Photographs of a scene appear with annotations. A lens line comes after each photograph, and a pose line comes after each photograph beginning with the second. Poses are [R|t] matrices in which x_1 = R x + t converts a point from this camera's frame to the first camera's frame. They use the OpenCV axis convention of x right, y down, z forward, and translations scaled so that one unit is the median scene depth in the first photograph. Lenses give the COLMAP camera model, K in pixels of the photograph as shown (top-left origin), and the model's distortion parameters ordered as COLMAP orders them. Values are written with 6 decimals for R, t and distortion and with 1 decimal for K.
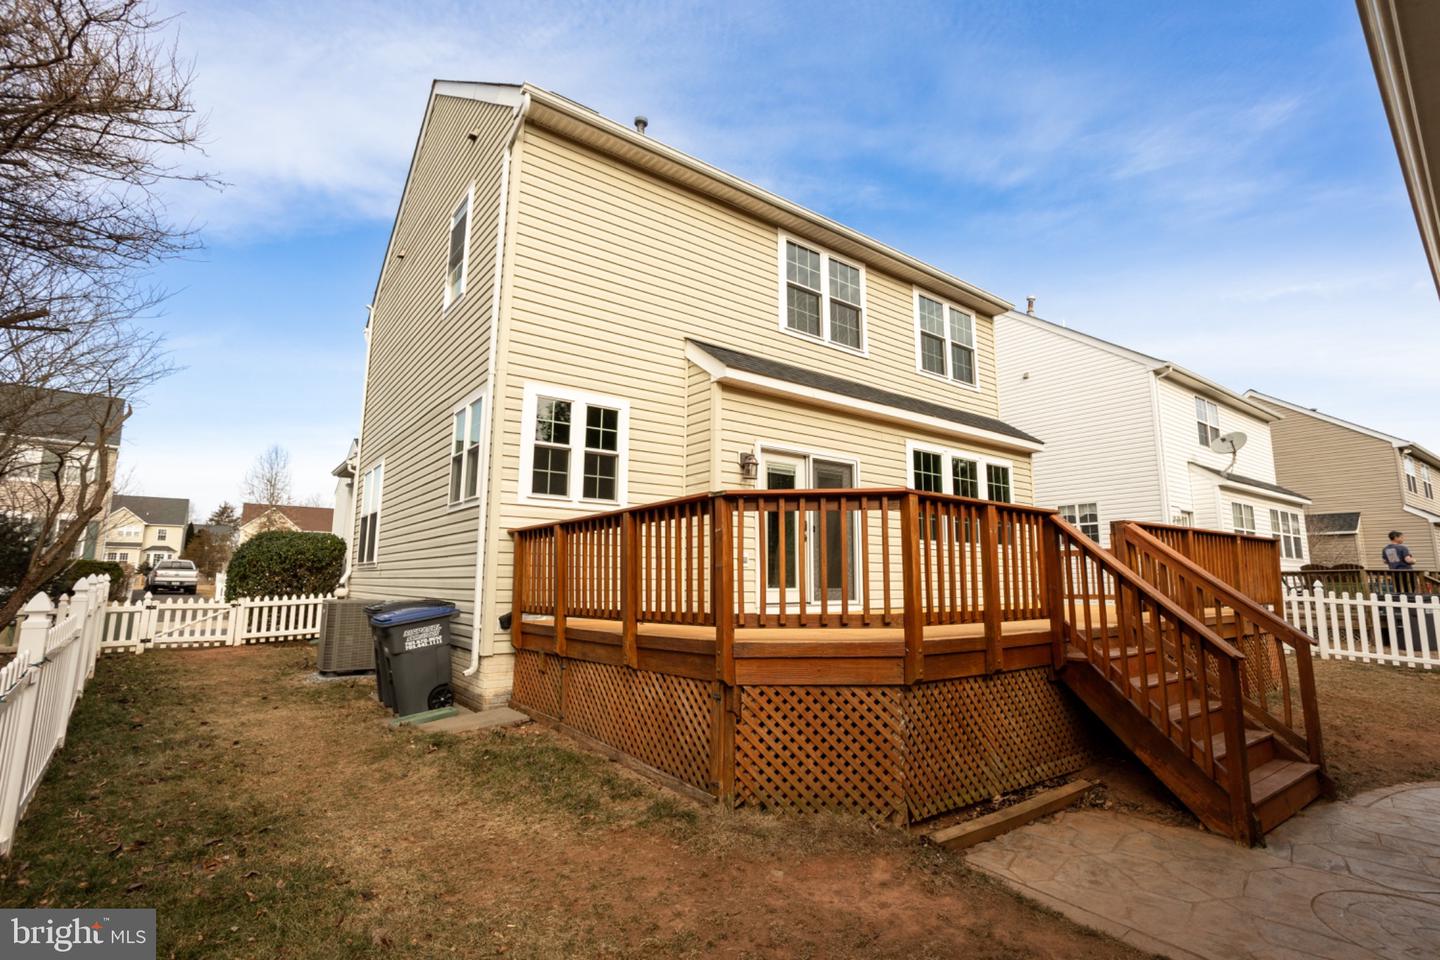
lens RADIAL K [[703.7, 0, 721.8], [0, 703.7, 472.8], [0, 0, 1]] dist [-0.027754, 0.026983]
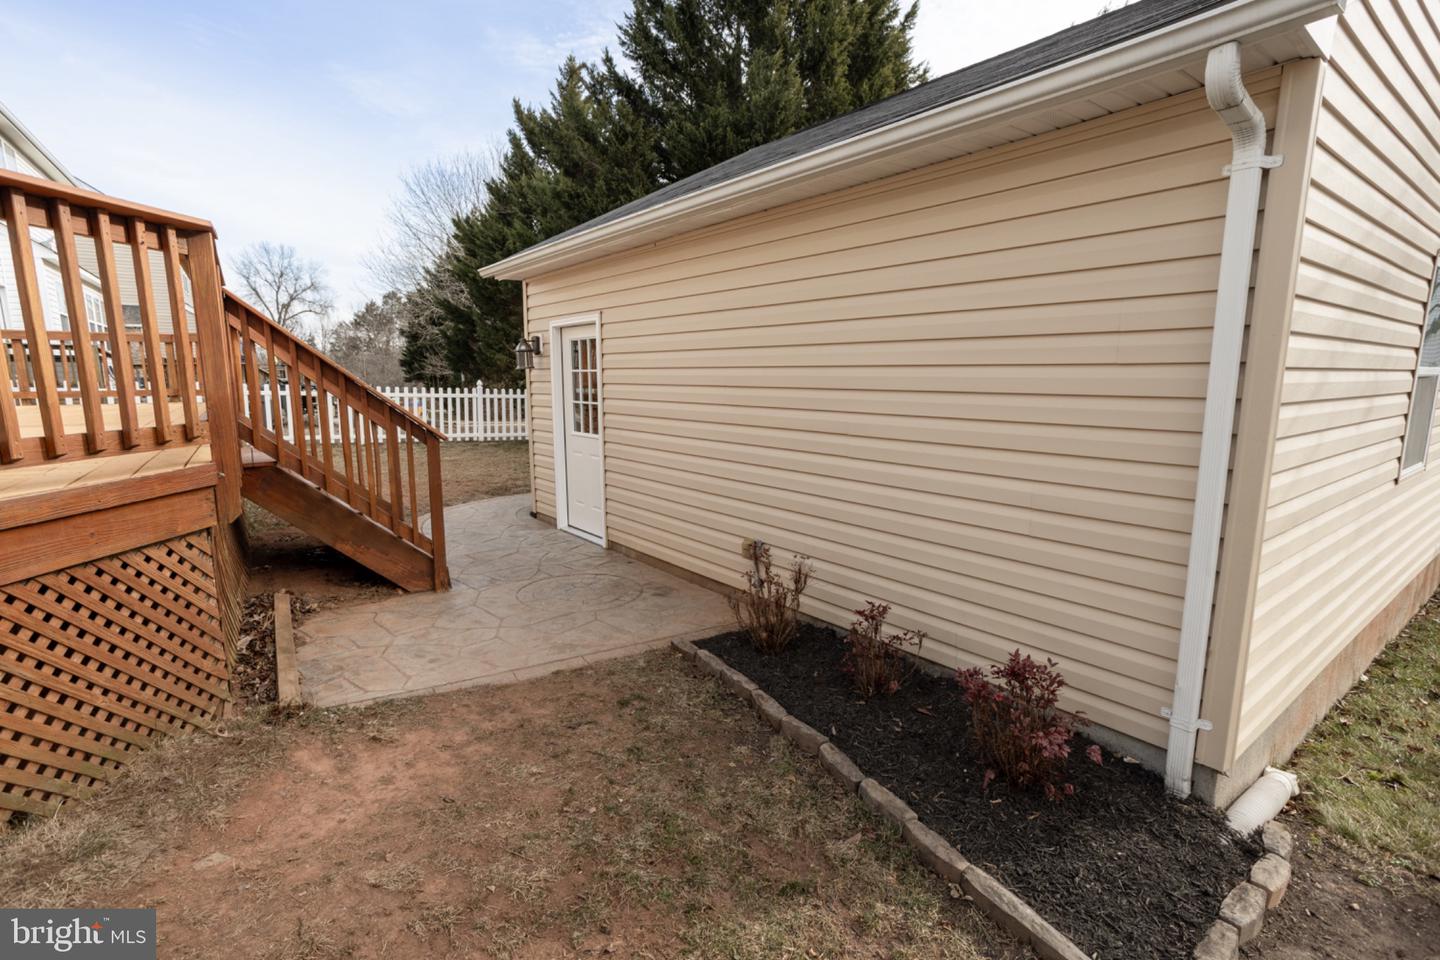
lens RADIAL K [[703.7, 0, 721.8], [0, 703.7, 472.8], [0, 0, 1]] dist [-0.027754, 0.026983]
pose [[0.036620, -0.142252, 0.989153, -0.387462], [-0.154035, 0.977184, 0.146233, 0.082003], [-0.987387, -0.157719, 0.013873, 0.530243]]
